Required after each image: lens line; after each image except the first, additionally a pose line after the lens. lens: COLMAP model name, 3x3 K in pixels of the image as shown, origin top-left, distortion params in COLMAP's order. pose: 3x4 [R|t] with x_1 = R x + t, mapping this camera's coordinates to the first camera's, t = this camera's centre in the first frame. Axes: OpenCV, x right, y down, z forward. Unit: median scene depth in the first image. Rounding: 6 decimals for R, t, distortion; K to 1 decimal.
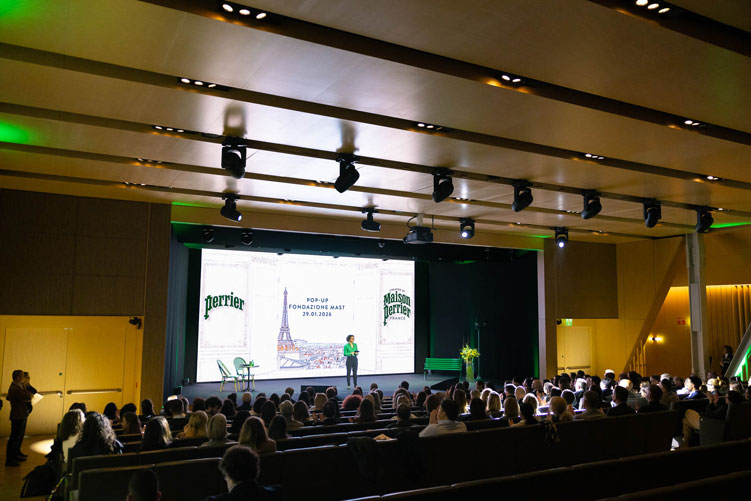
lens RADIAL K [[606.5, 0, 375.5], [0, 606.5, 250.5], [0, 0, 1]] dist [-0.007575, 0.000934]
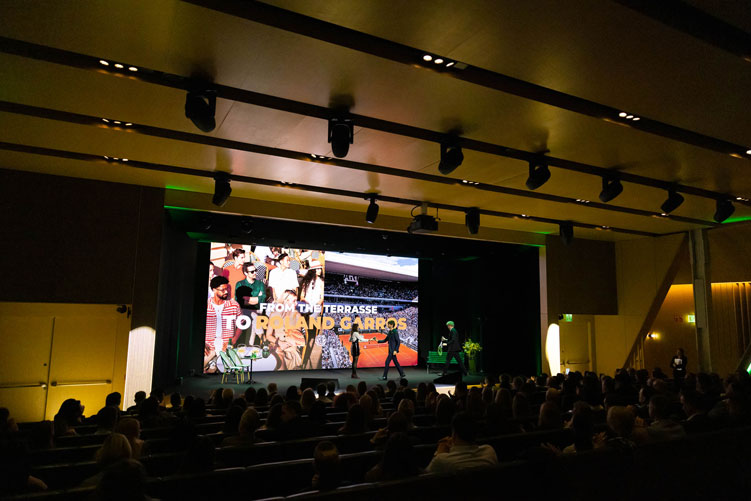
lens RADIAL K [[503.7, 0, 373.2], [0, 503.7, 251.6], [0, 0, 1]] dist [0.004478, 0.001310]
pose [[0.999685, 0.005052, -0.024592, 0.009851], [-0.005554, 0.999777, -0.020386, 0.028809], [0.024484, 0.020516, 0.999490, 0.155175]]
